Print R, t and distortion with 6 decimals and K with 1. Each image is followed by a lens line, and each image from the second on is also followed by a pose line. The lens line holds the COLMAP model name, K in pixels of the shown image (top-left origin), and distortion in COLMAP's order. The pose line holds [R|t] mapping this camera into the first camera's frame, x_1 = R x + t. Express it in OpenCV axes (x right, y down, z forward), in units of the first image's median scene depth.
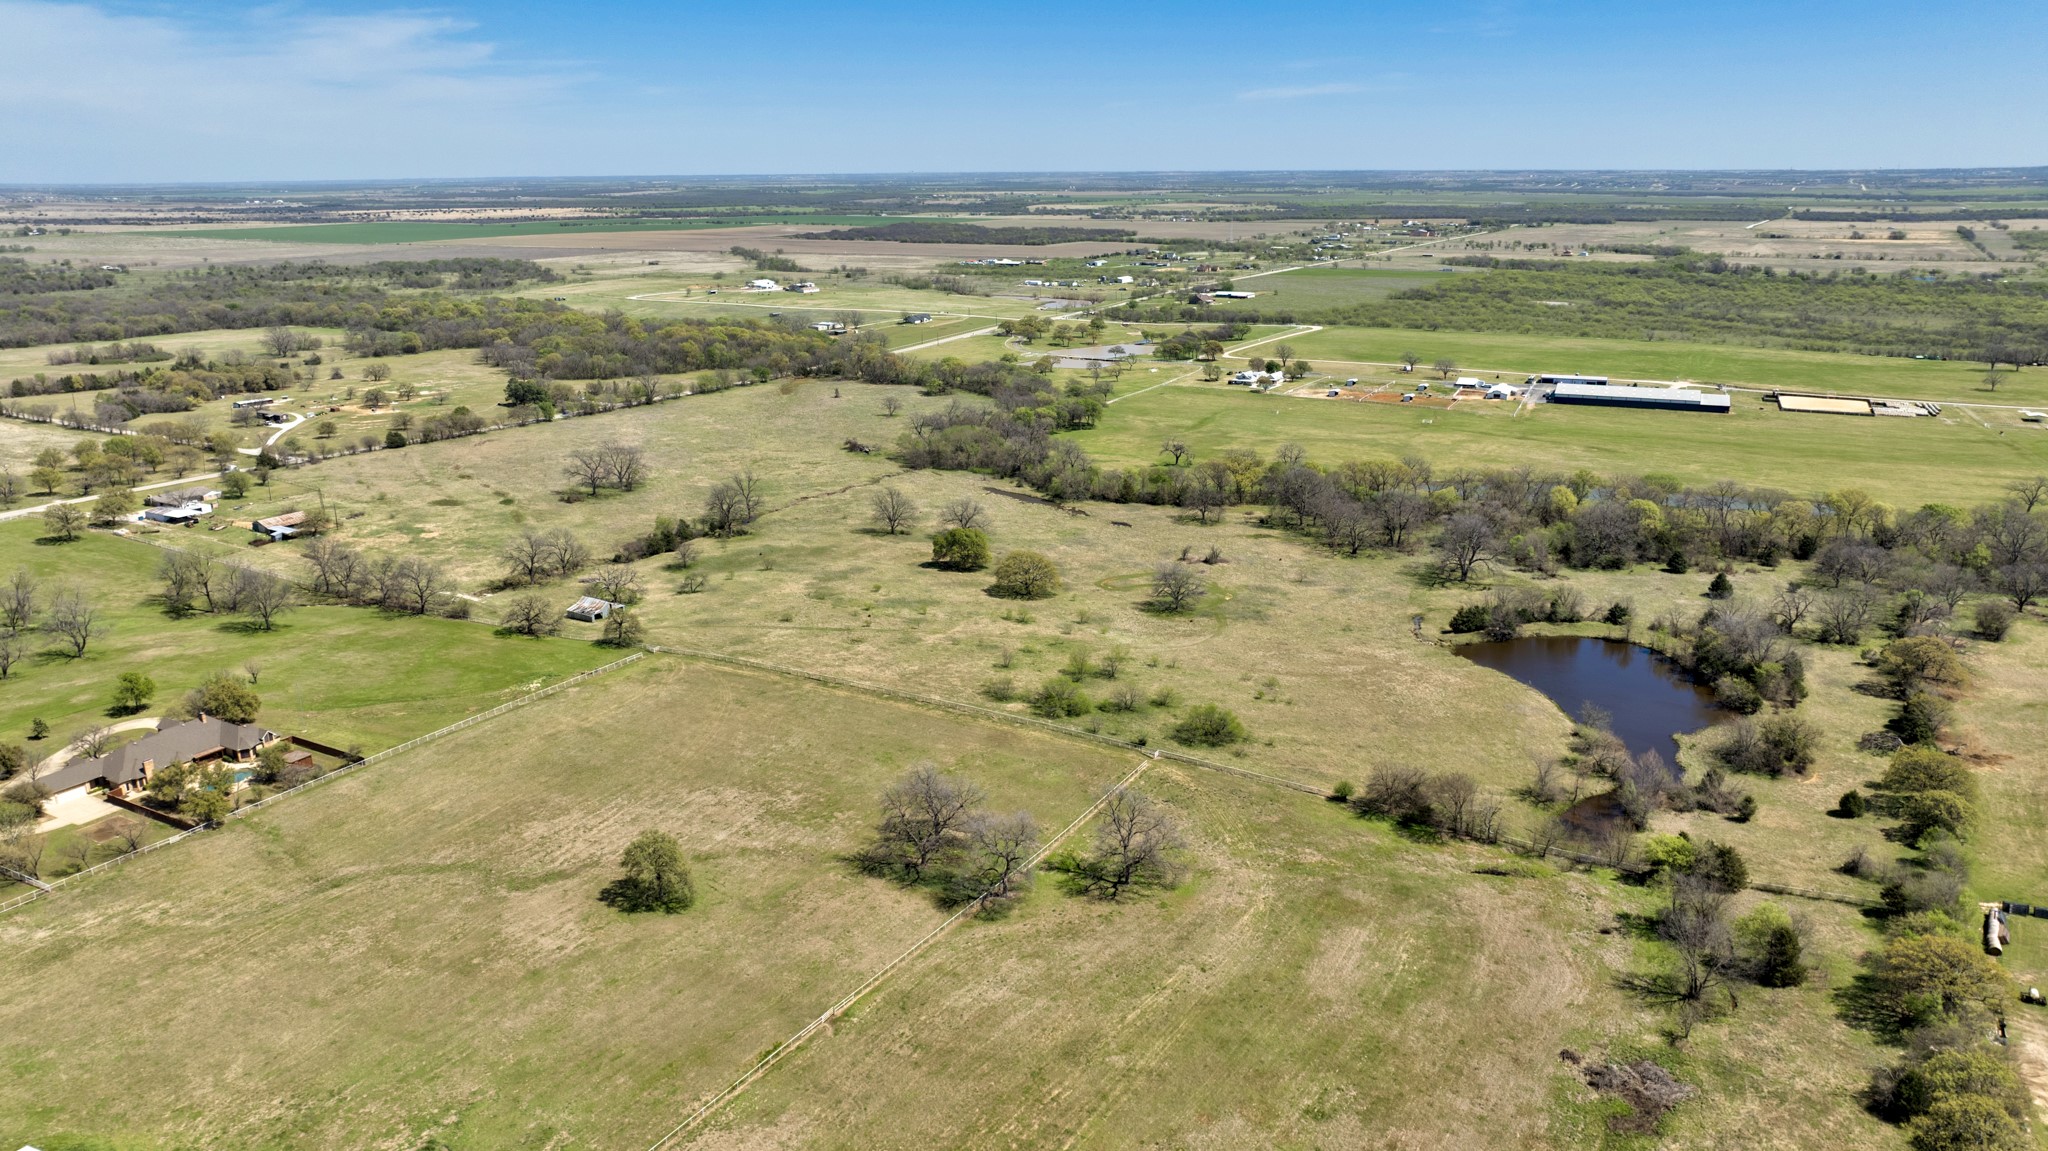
lens RADIAL K [[1437.7, 0, 1034.0], [0, 1437.7, 571.4], [0, 0, 1]] dist [-0.022906, 0.004197]
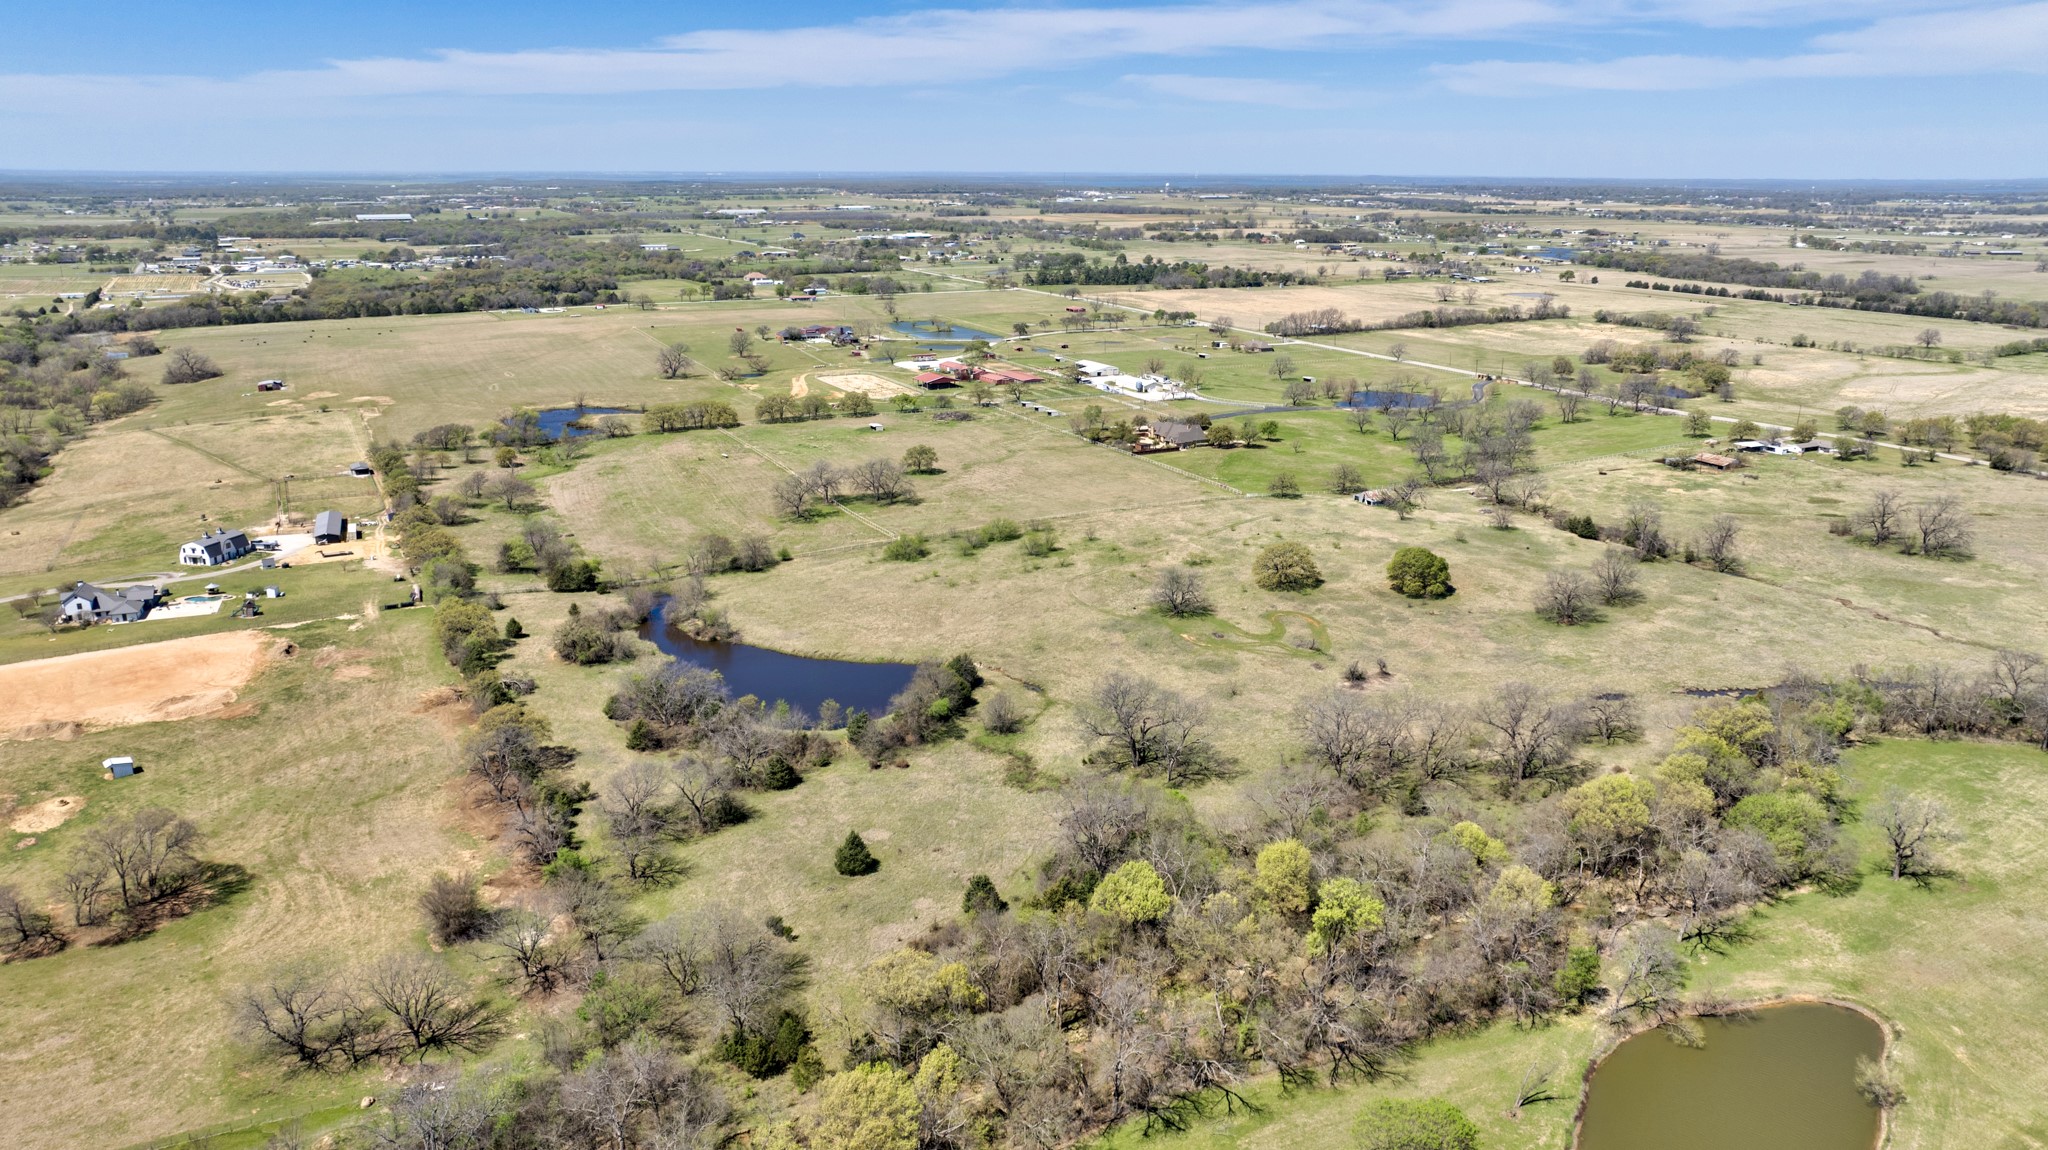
lens RADIAL K [[1439.7, 0, 1033.0], [0, 1439.7, 578.3], [0, 0, 1]] dist [-0.023893, 0.006972]
pose [[-0.548615, 0.234330, -0.802565, 0.937395], [-0.226144, 0.882549, 0.412271, -0.379243], [0.804910, 0.407673, -0.431187, 1.325737]]
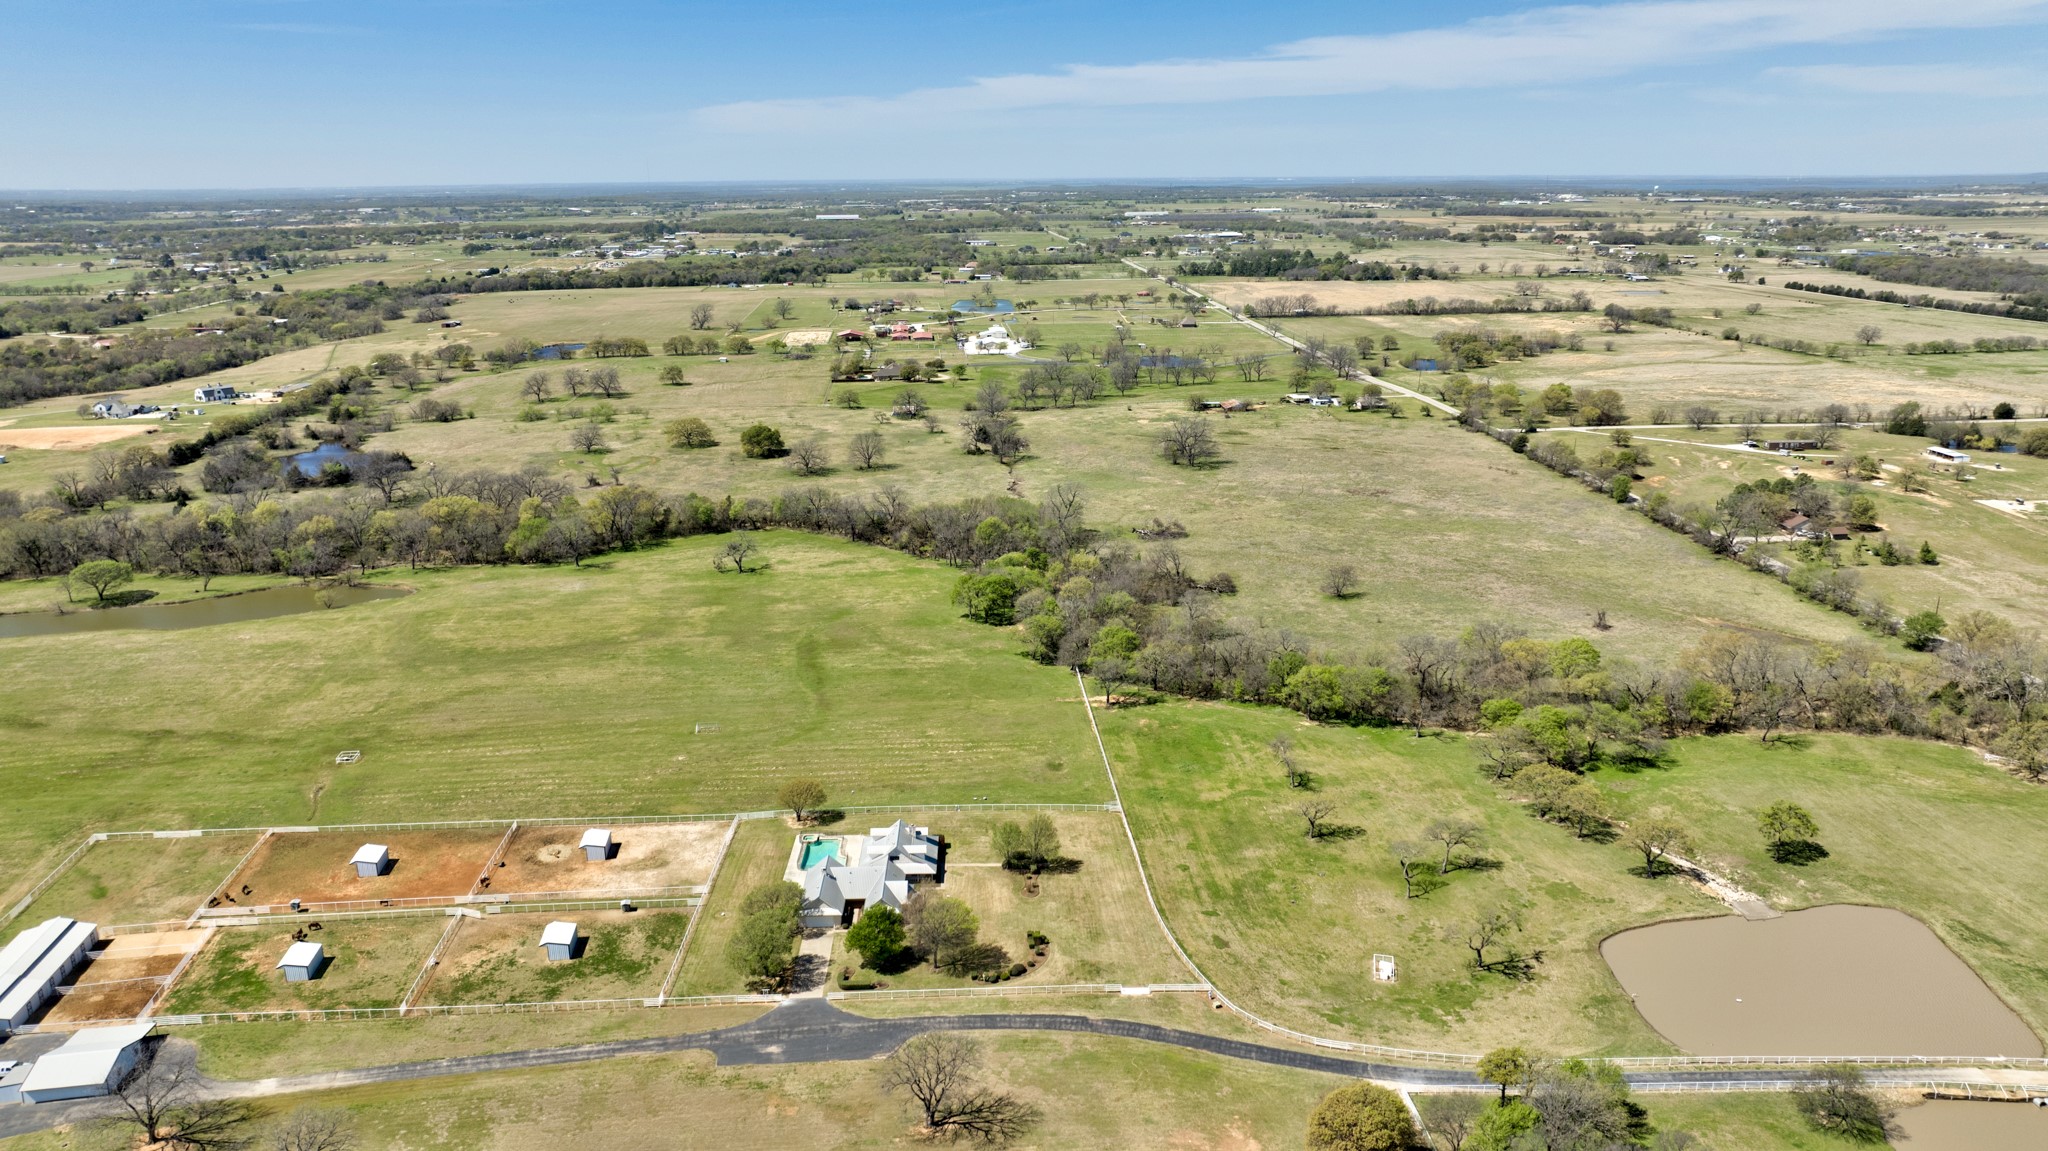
lens RADIAL K [[1437.7, 0, 1034.0], [0, 1437.7, 571.4], [0, 0, 1]] dist [-0.022906, 0.004197]
pose [[-0.826908, 0.162775, -0.538264, 0.565238], [-0.139201, 0.868149, 0.476383, -0.679476], [0.544836, 0.468851, -0.695221, 2.411383]]
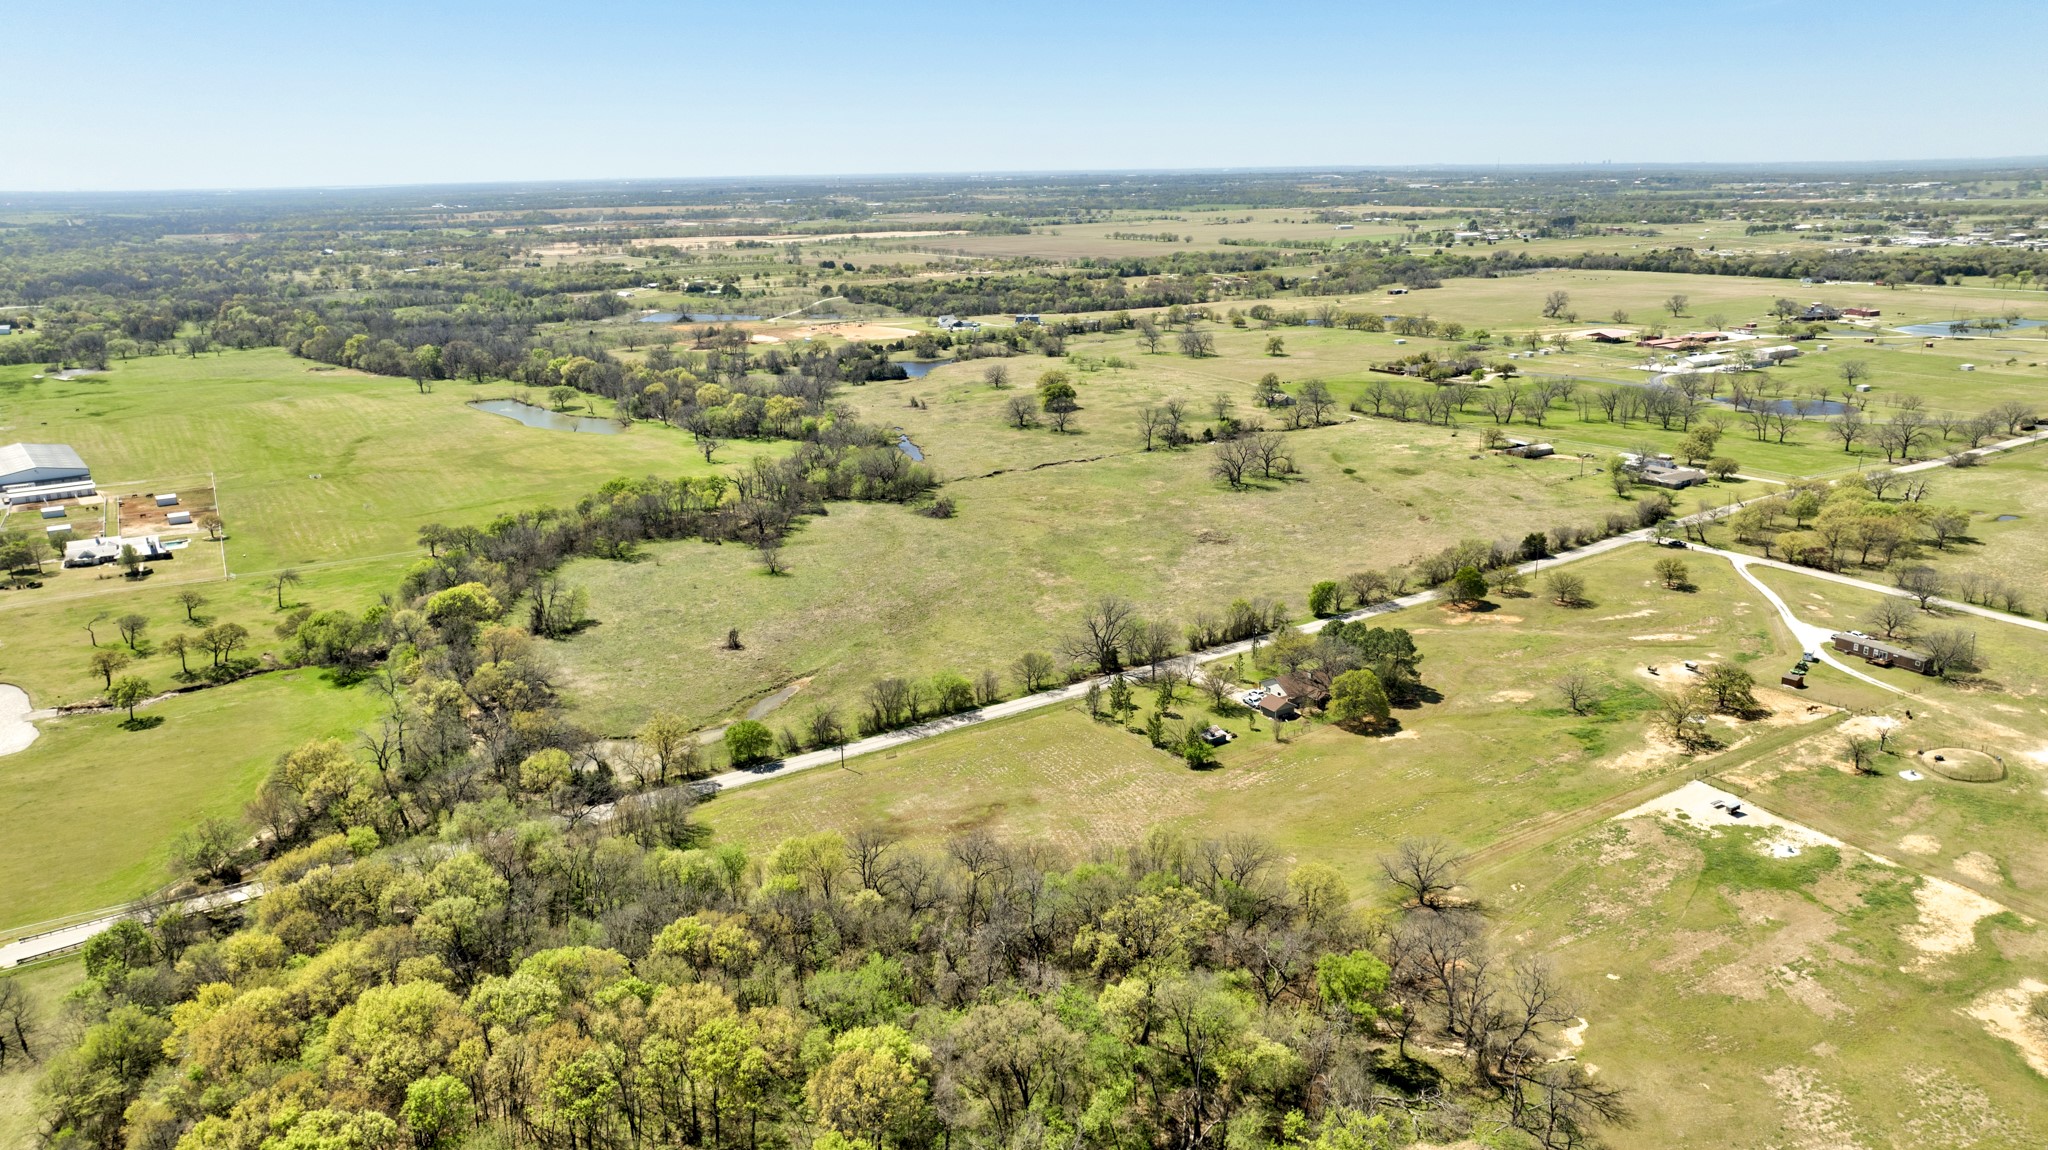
lens RADIAL K [[1433.9, 0, 1034.3], [0, 1433.9, 567.8], [0, 0, 1]] dist [-0.032409, 0.024852]
pose [[-0.884979, -0.104692, 0.453709, -0.848602], [0.147826, 0.860817, 0.486972, -0.706285], [-0.441542, 0.498030, -0.746329, 2.545893]]
